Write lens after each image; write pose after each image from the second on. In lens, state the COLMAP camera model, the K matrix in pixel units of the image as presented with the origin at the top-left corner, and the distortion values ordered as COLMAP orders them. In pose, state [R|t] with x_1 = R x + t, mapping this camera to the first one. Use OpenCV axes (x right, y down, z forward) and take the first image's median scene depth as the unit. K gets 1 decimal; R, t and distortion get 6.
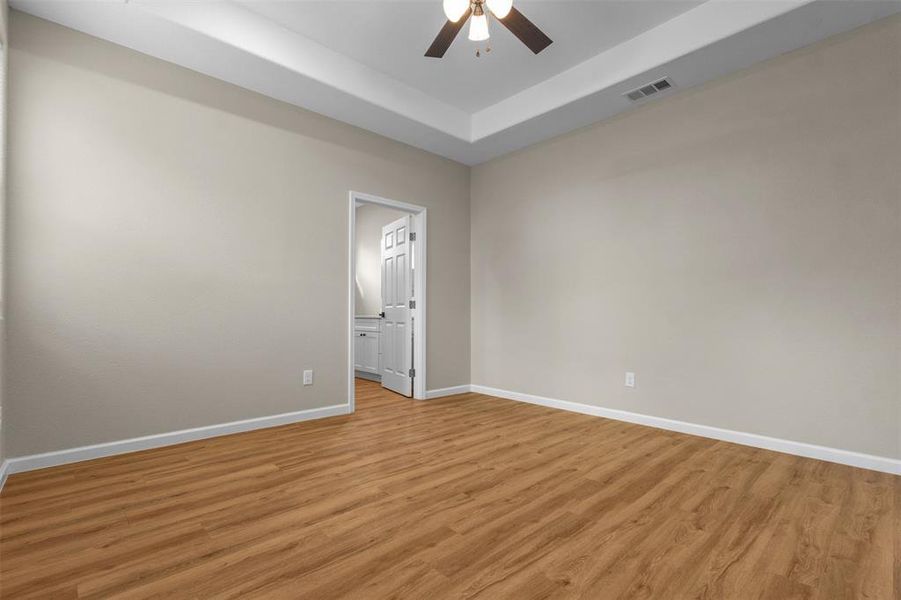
lens RADIAL K [[414.7, 0, 446.6], [0, 414.7, 302.1], [0, 0, 1]] dist [0.002161, 0.000002]
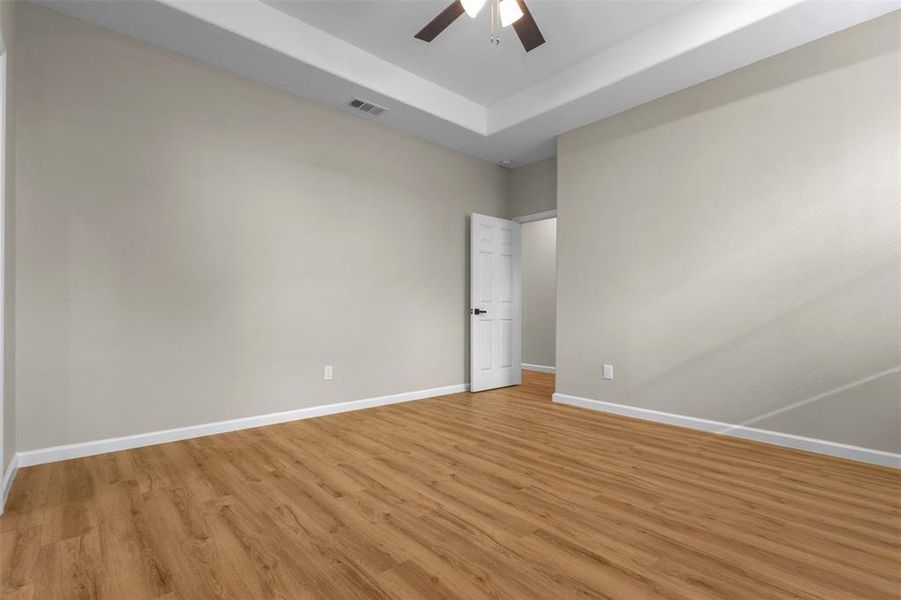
lens RADIAL K [[419.1, 0, 448.6], [0, 419.1, 311.5], [0, 0, 1]] dist [0.000938, 0.000608]
pose [[0.018550, -0.005528, 0.999813, -0.797490], [-0.035035, 0.999367, 0.006175, 0.031662], [-0.999214, -0.035143, 0.018345, 0.974934]]
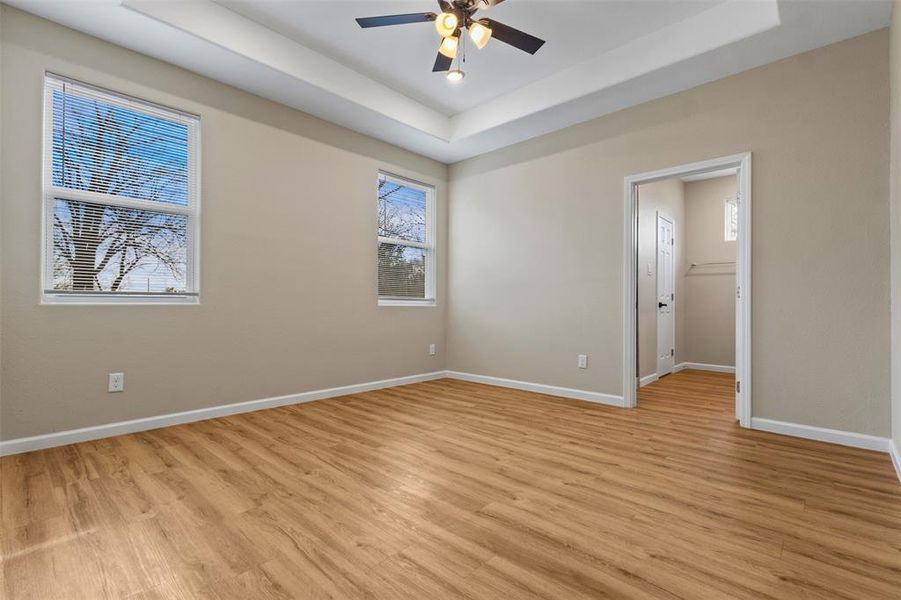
lens RADIAL K [[414.7, 0, 446.6], [0, 414.7, 302.1], [0, 0, 1]] dist [0.002161, 0.000002]
pose [[0.070679, -0.009346, -0.997455, 1.050617], [0.023914, 0.999685, -0.007673, 0.032693], [0.997212, -0.023310, 0.070880, 0.794669]]
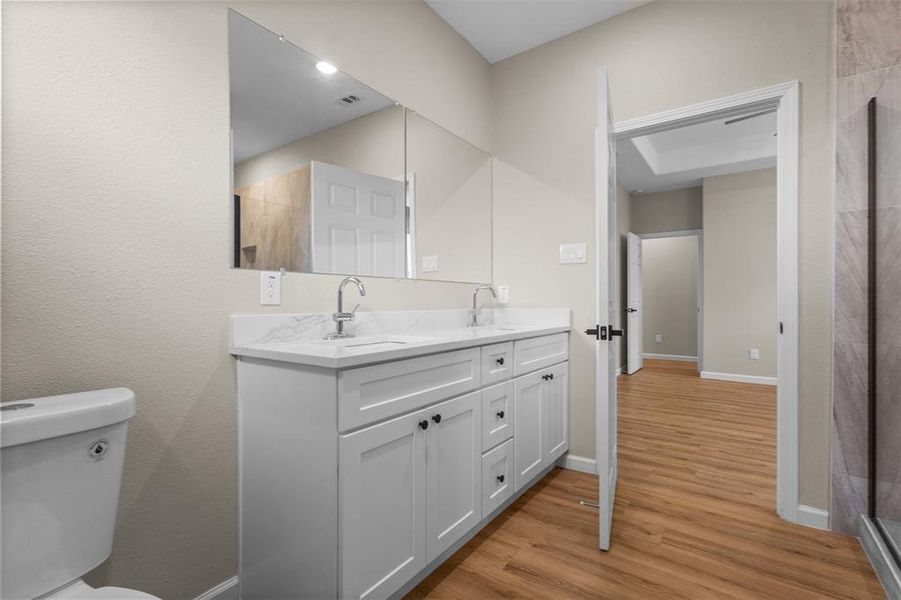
lens RADIAL K [[414.7, 0, 446.6], [0, 414.7, 302.1], [0, 0, 1]] dist [0.002161, 0.000002]
pose [[-0.201875, -0.008813, 0.979372, -0.996725], [-0.029652, 0.999556, 0.002883, 0.018010], [-0.978962, -0.028459, -0.202047, 2.333003]]
